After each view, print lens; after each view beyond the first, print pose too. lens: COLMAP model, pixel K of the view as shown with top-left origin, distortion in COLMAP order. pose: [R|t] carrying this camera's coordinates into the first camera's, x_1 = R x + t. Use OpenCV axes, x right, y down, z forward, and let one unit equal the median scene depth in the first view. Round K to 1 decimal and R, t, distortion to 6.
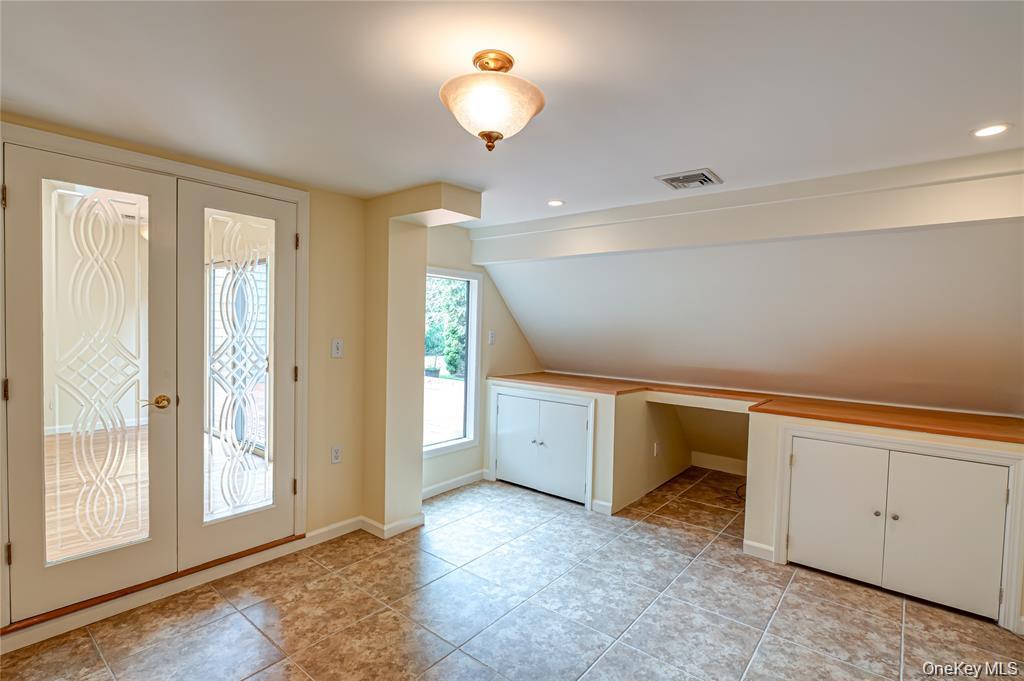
lens RADIAL K [[490.6, 0, 515.9], [0, 490.6, 338.3], [0, 0, 1]] dist [-0.000434, -0.000025]
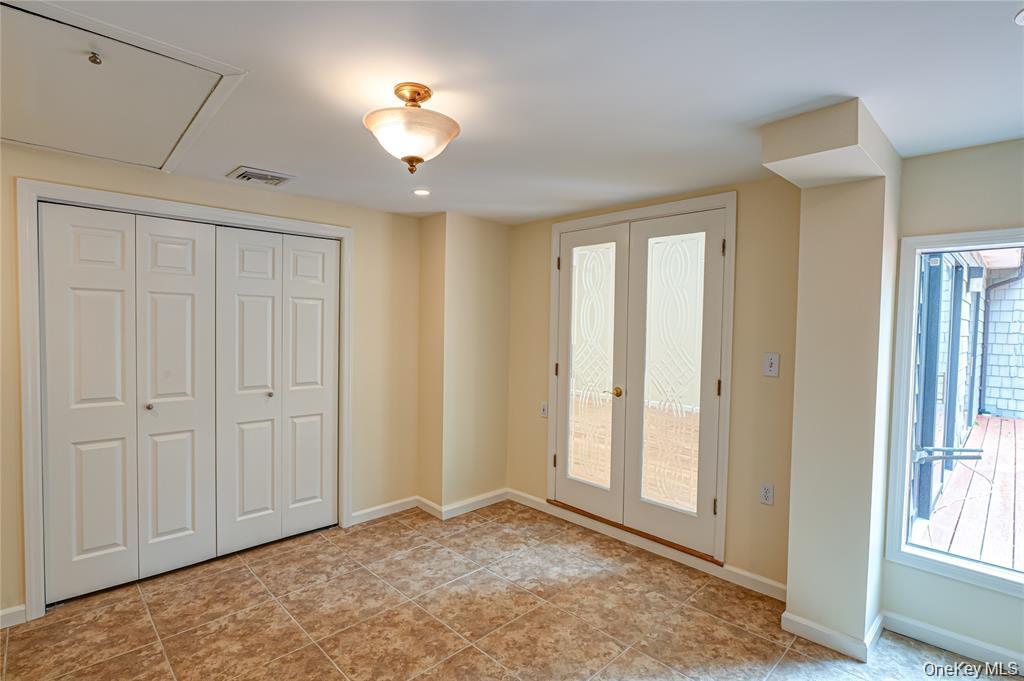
lens RADIAL K [[490.6, 0, 516.1], [0, 490.6, 343.3], [0, 0, 1]] dist [-0.000434, -0.000025]
pose [[-0.114451, 0.012540, -0.993350, 0.590752], [-0.037908, 0.999137, 0.016981, -0.015105], [0.992705, 0.039600, -0.113877, 0.796940]]
